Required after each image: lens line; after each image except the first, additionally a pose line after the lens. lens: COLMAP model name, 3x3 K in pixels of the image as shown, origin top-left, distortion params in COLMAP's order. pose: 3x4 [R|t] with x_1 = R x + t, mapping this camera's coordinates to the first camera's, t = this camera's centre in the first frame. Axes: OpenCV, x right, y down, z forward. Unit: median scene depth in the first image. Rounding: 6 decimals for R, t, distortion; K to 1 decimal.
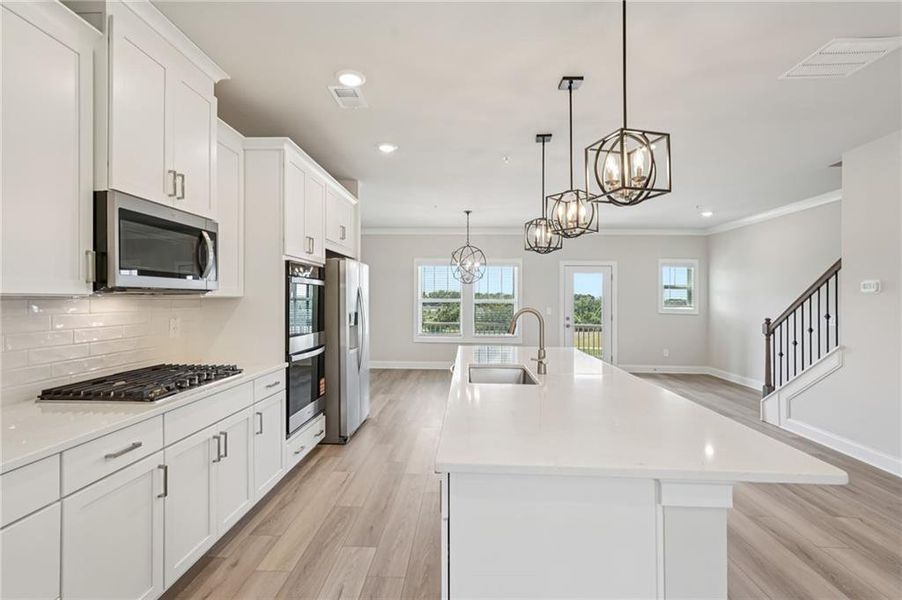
lens RADIAL K [[424.3, 0, 450.7], [0, 424.3, 300.5], [0, 0, 1]] dist [-0.008983, 0.006109]
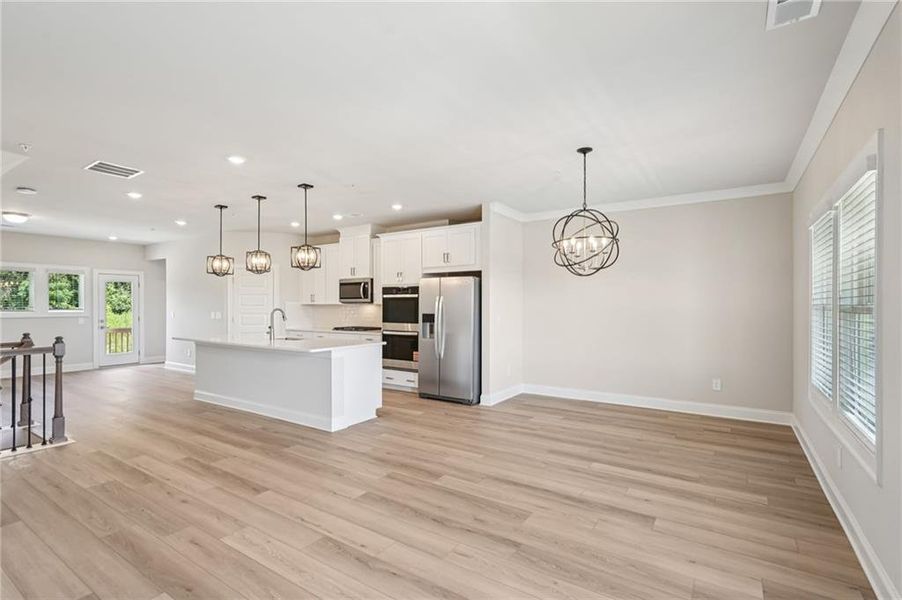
lens RADIAL K [[424.3, 0, 448.8], [0, 424.3, 300.5], [0, 0, 1]] dist [-0.008983, 0.006109]
pose [[-0.511967, -0.013071, -0.858906, 1.336798], [-0.003738, 0.999909, -0.012989, 0.001157], [0.858997, -0.003439, -0.511969, 2.410985]]
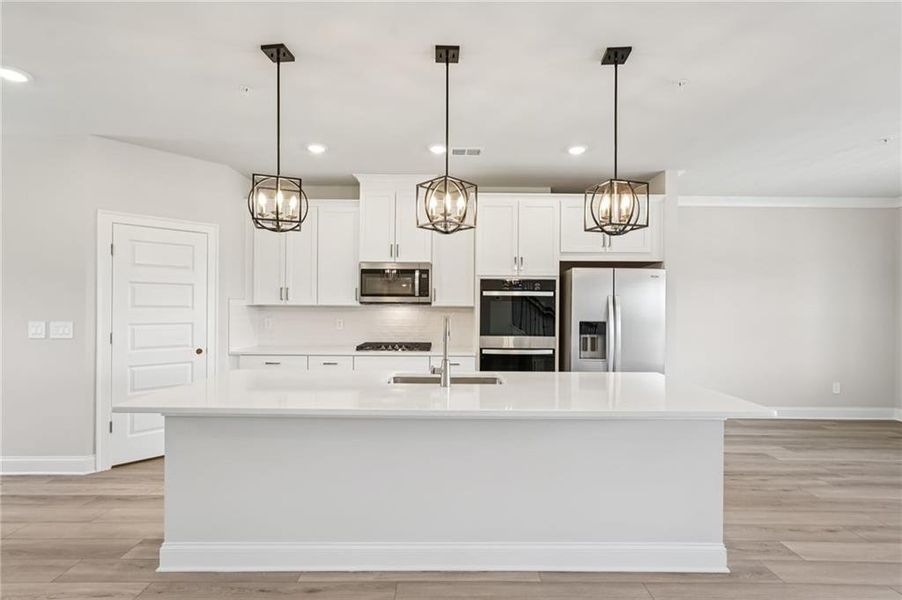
lens RADIAL K [[424.3, 0, 458.0], [0, 424.3, 304.2], [0, 0, 1]] dist [-0.008983, 0.006109]
pose [[0.050026, -0.008120, -0.998715, 0.978721], [-0.008392, 0.999928, -0.008550, -0.001871], [0.998713, 0.008809, 0.049954, 0.850018]]
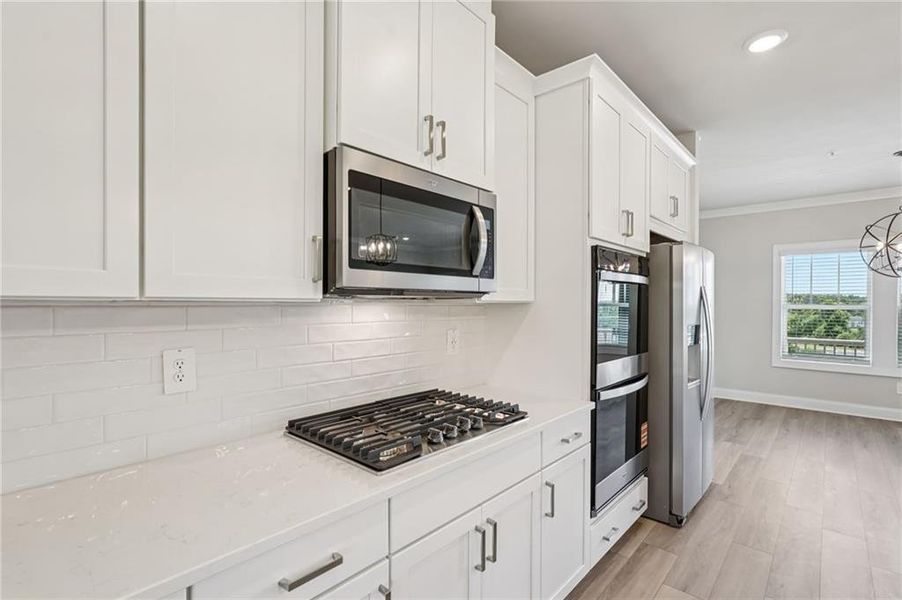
lens RADIAL K [[424.3, 0, 451.4], [0, 424.3, 307.1], [0, 0, 1]] dist [-0.008983, 0.006109]
pose [[0.772152, 0.006272, -0.635407, -0.136524], [-0.003381, 0.999978, 0.005762, -0.003293], [0.635429, -0.002300, 0.772156, 0.347377]]
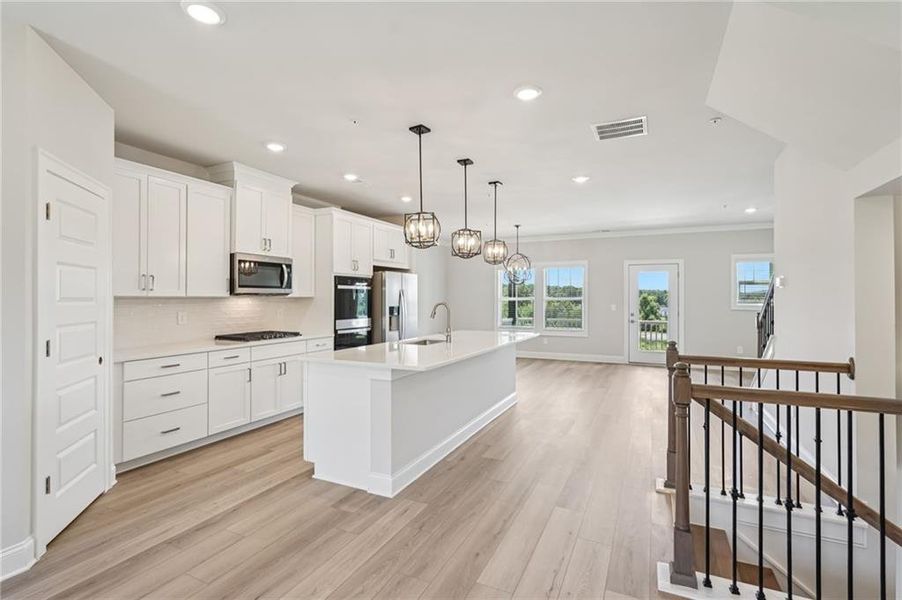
lens RADIAL K [[424.3, 0, 450.3], [0, 424.3, 291.3], [0, 0, 1]] dist [-0.008983, 0.006109]
pose [[0.921033, -0.014803, -0.389203, 0.731040], [0.006919, 0.999742, -0.021649, 0.010514], [0.389423, 0.017247, 0.920897, -0.426804]]
